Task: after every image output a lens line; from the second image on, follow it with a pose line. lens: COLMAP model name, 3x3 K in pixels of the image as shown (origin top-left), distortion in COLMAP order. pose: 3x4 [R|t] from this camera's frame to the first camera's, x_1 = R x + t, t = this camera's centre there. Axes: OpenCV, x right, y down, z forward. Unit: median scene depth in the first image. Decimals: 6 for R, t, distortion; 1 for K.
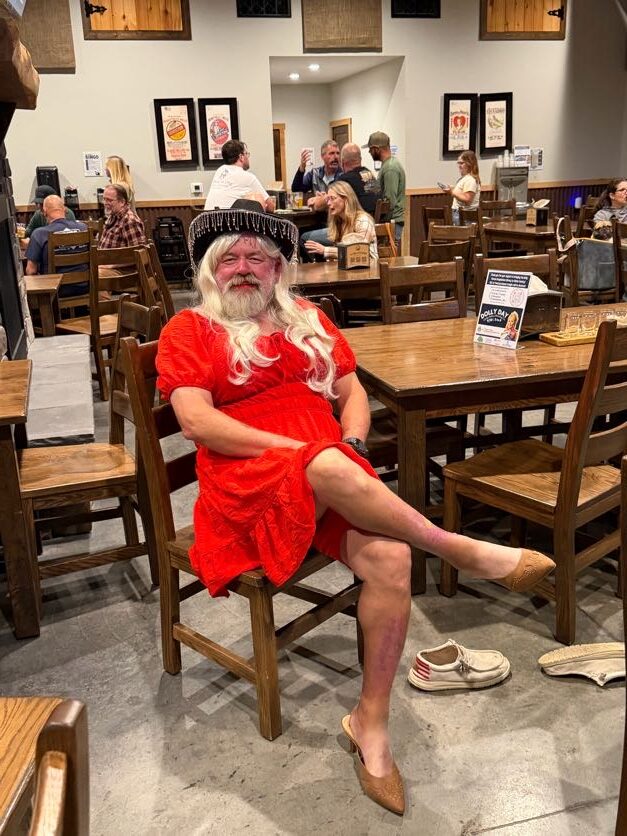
lens RADIAL K [[812.3, 0, 314.2], [0, 812.3, 417.1], [0, 0, 1]] dist [0.009577, 0.000000]
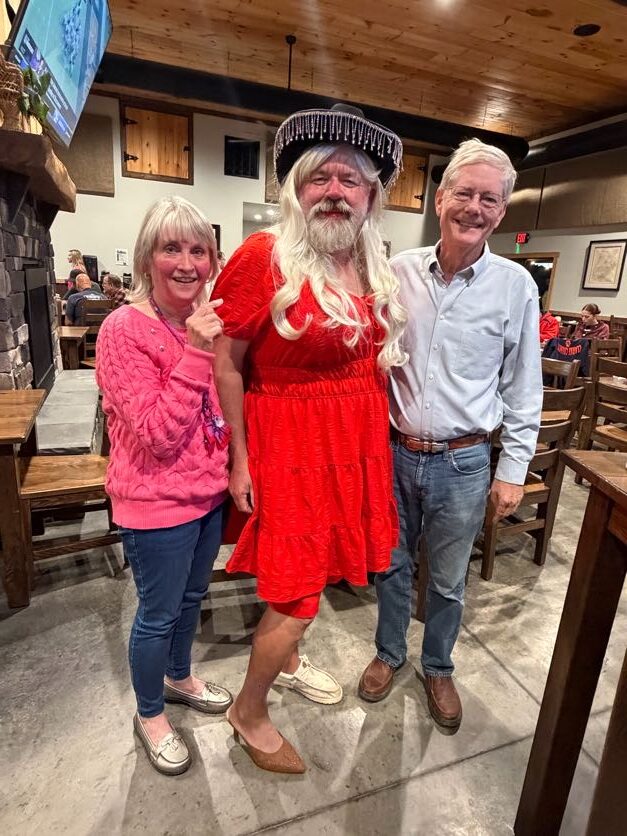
lens RADIAL K [[483.2, 0, 312.4], [0, 483.2, 419.2], [0, 0, 1]] dist [-0.022988, 0.003088]
pose [[0.991413, 0.066407, 0.112653, 0.003012], [-0.064777, 0.997736, -0.018068, -0.036190], [-0.113598, 0.010616, 0.993470, 0.164745]]
